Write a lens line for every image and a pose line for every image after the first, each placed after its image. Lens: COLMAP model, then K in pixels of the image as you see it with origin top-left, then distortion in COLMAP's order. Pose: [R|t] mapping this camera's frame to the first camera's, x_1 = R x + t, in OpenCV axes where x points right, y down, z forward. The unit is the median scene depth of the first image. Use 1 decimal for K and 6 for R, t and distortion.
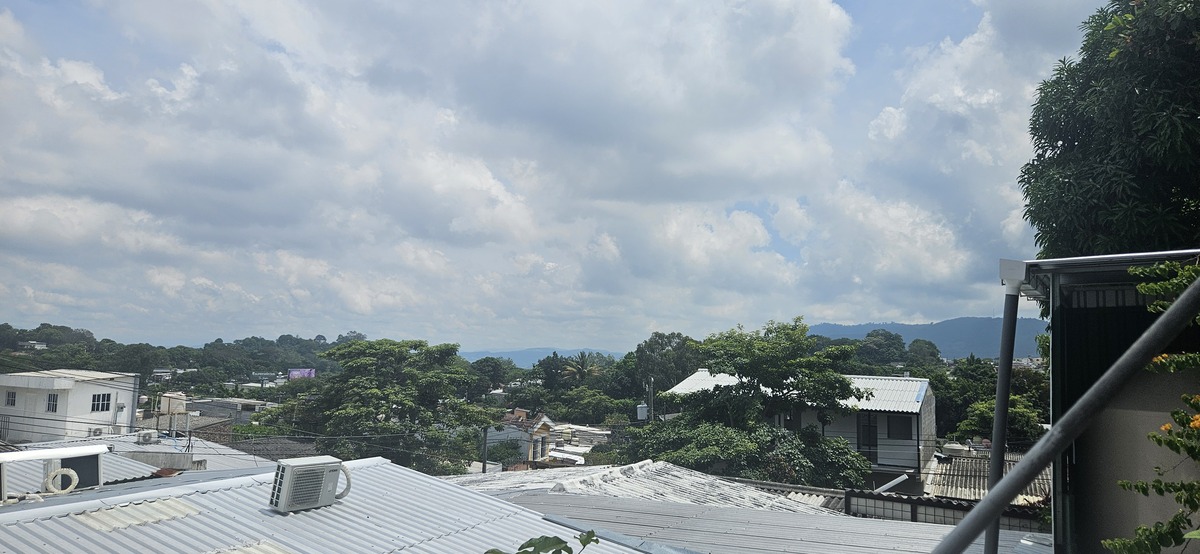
lens RADIAL K [[797.9, 0, 604.2], [0, 797.9, 272.2], [0, 0, 1]] dist [0.066714, -0.055143]
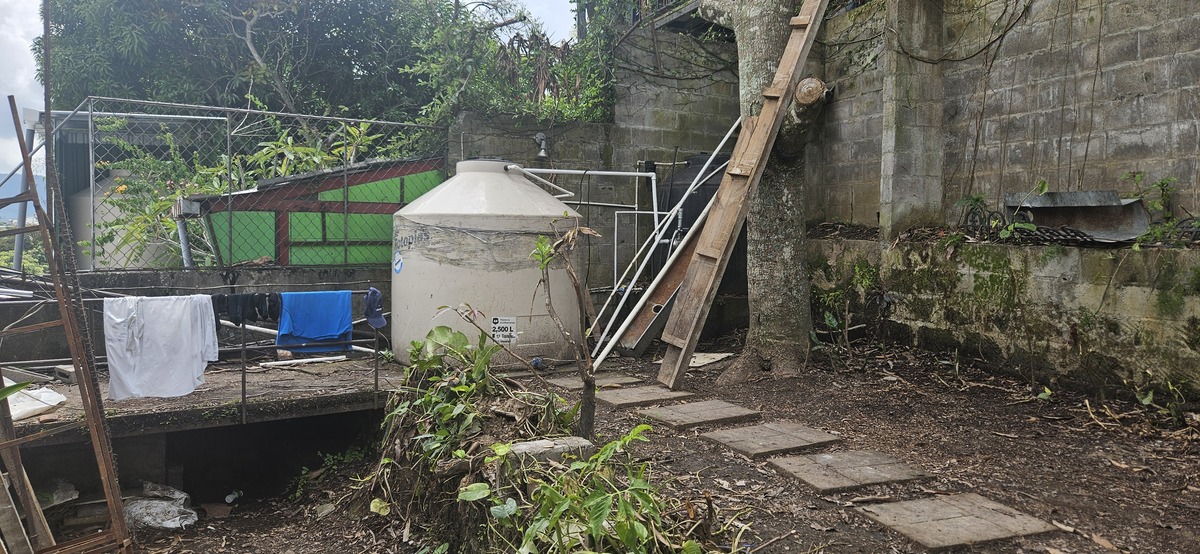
lens RADIAL K [[797.9, 0, 604.2], [0, 797.9, 272.2], [0, 0, 1]] dist [0.066714, -0.055143]
pose [[0.463693, -0.073224, 0.882965, -0.088011], [-0.079416, 0.989132, 0.123734, 0.003541], [-0.882429, -0.127496, 0.452839, -0.164244]]
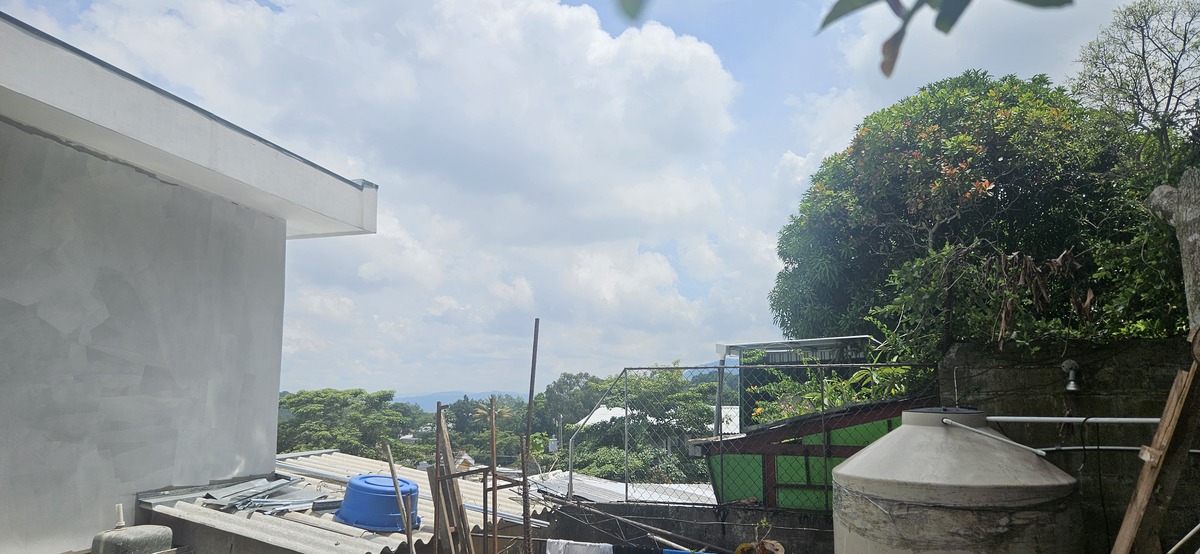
lens RADIAL K [[797.9, 0, 604.2], [0, 797.9, 272.2], [0, 0, 1]] dist [0.066714, -0.055143]
pose [[0.993180, -0.012120, 0.115958, -0.012925], [0.017887, 0.998647, -0.048829, -0.020875], [-0.115209, 0.050570, 0.992053, -0.216446]]
